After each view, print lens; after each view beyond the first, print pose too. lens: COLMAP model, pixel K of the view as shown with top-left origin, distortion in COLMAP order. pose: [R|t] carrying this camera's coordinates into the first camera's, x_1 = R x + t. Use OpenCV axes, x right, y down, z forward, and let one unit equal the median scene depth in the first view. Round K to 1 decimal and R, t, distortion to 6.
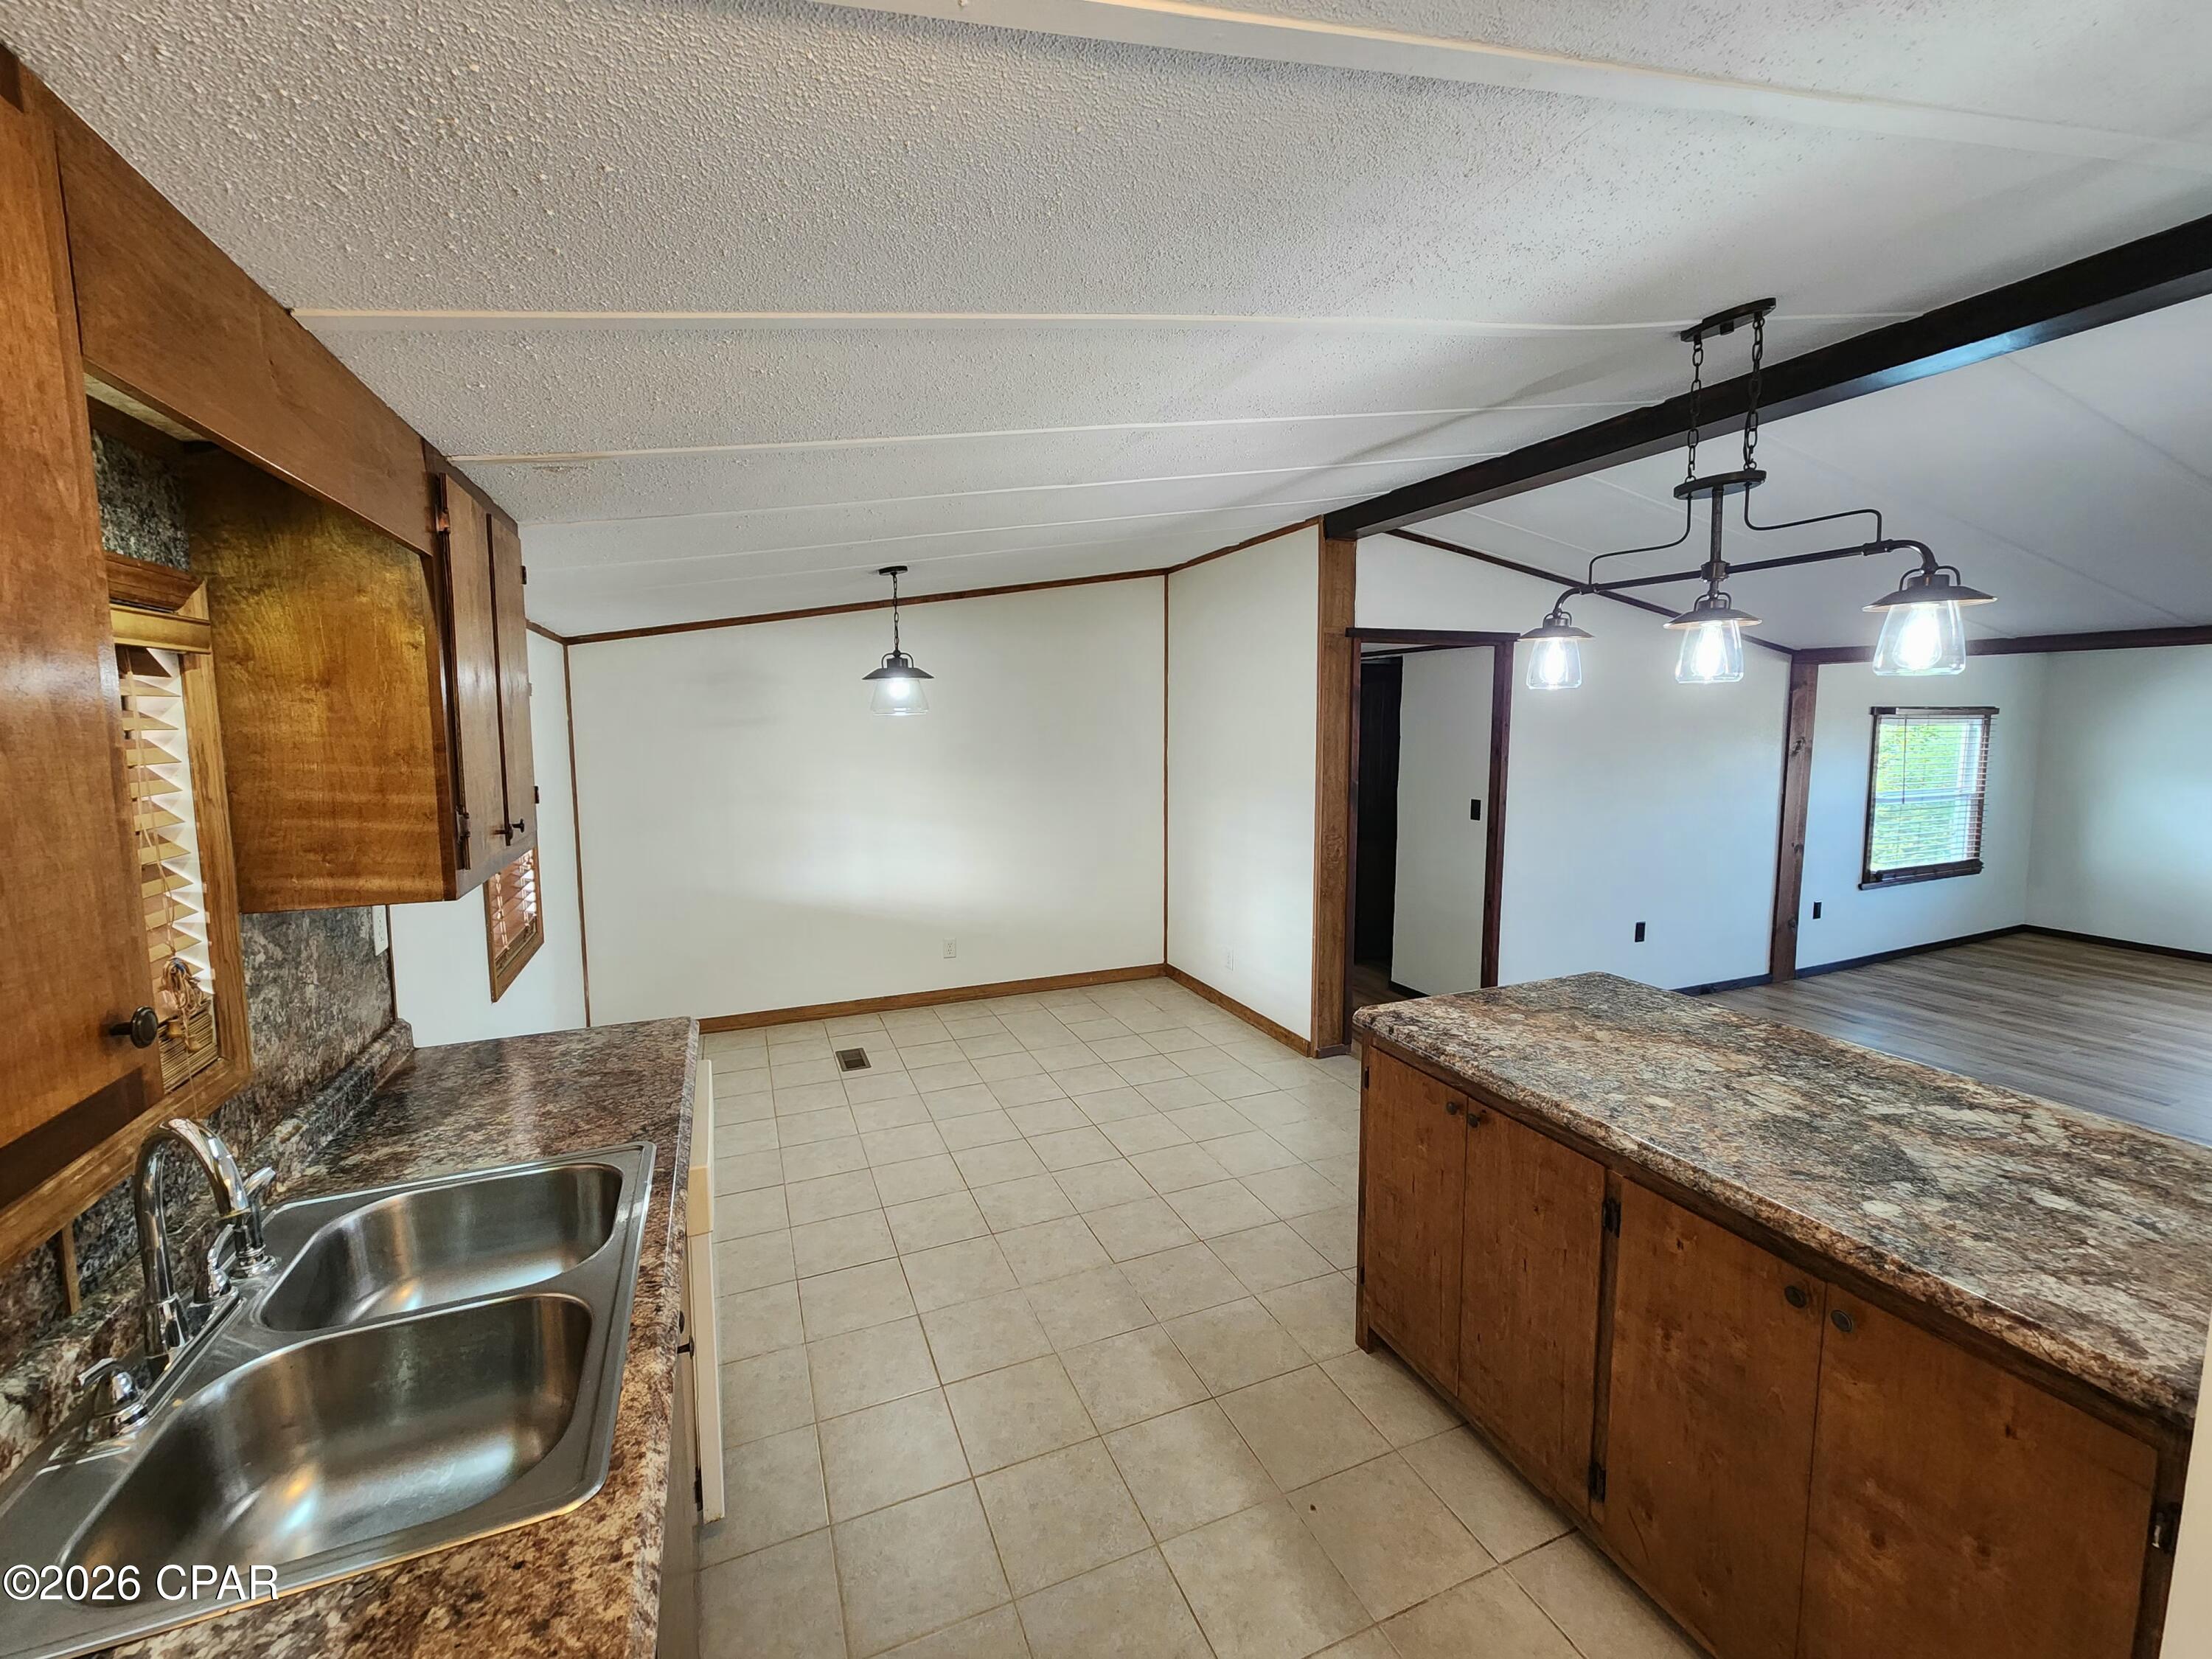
lens RADIAL K [[902.9, 0, 1101.1], [0, 902.9, 810.8], [0, 0, 1]] dist [0.004261, -0.001490]
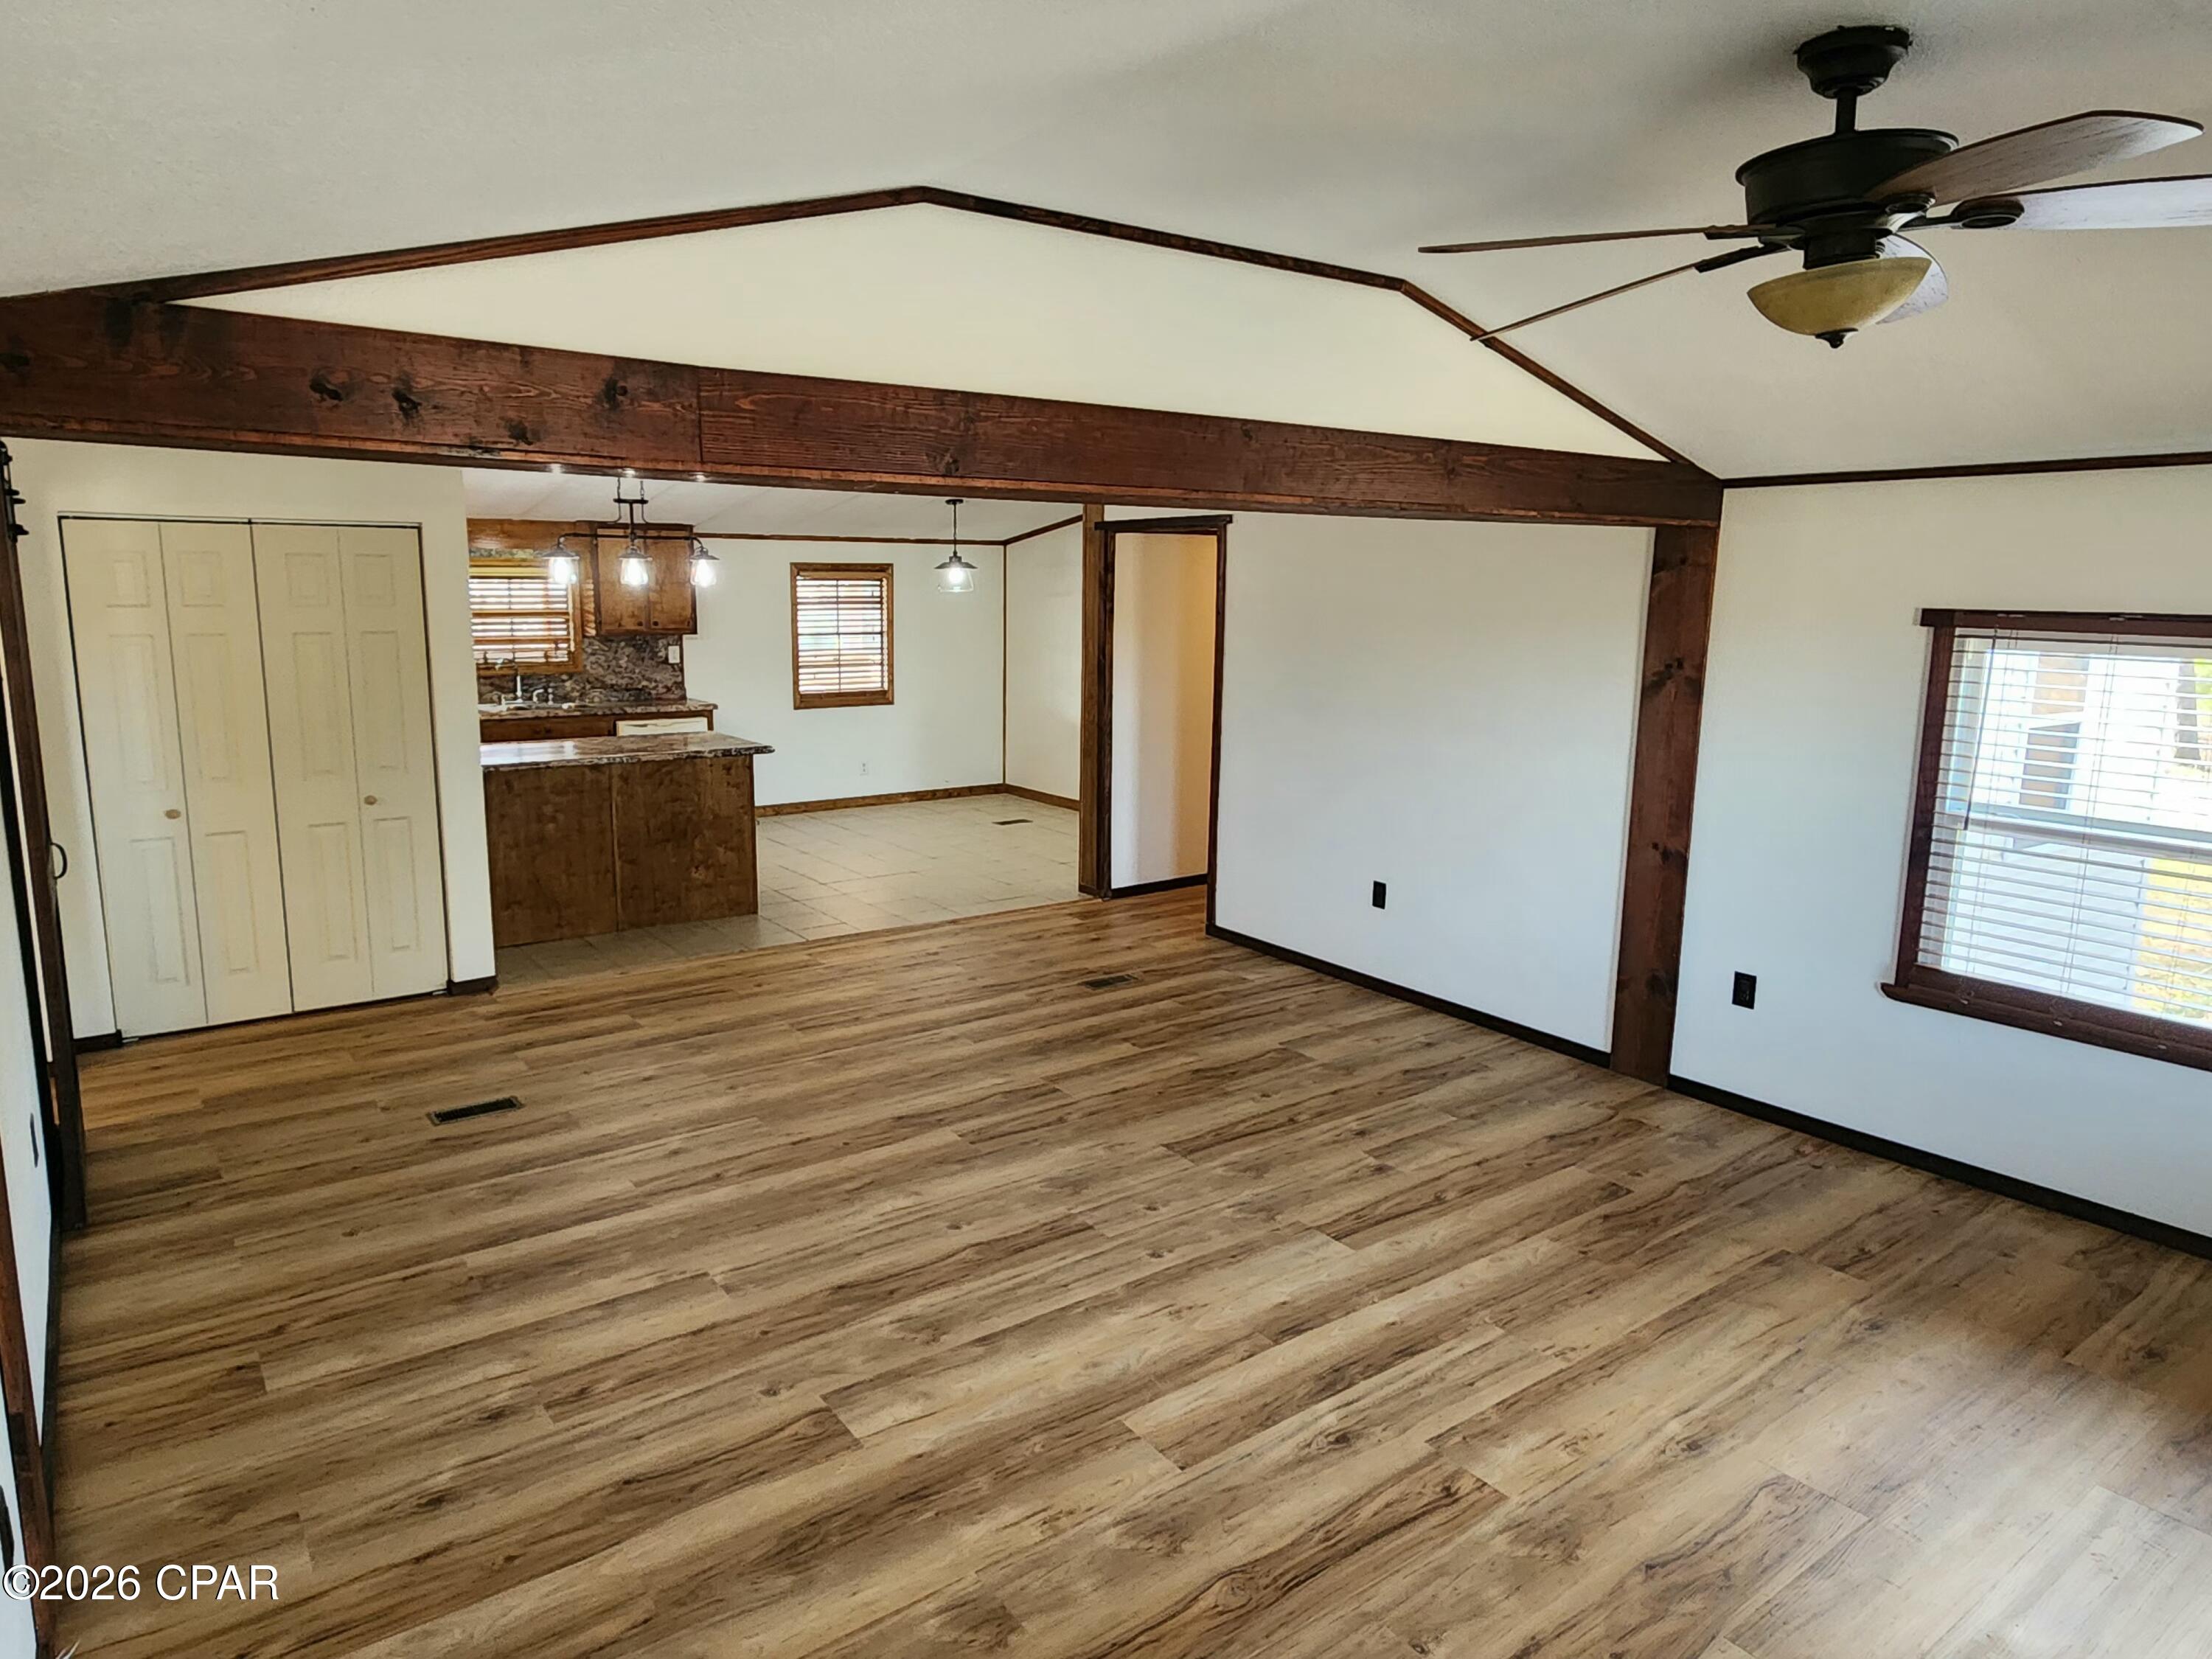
lens RADIAL K [[1363.8, 0, 1094.8], [0, 1363.8, 820.1], [0, 0, 1]] dist [0.004367, 0.000274]
pose [[0.239556, 0.177523, -0.954515, 4.025842], [-0.109432, 0.981813, 0.155135, -0.198082], [0.964695, 0.067291, 0.254626, 1.165424]]
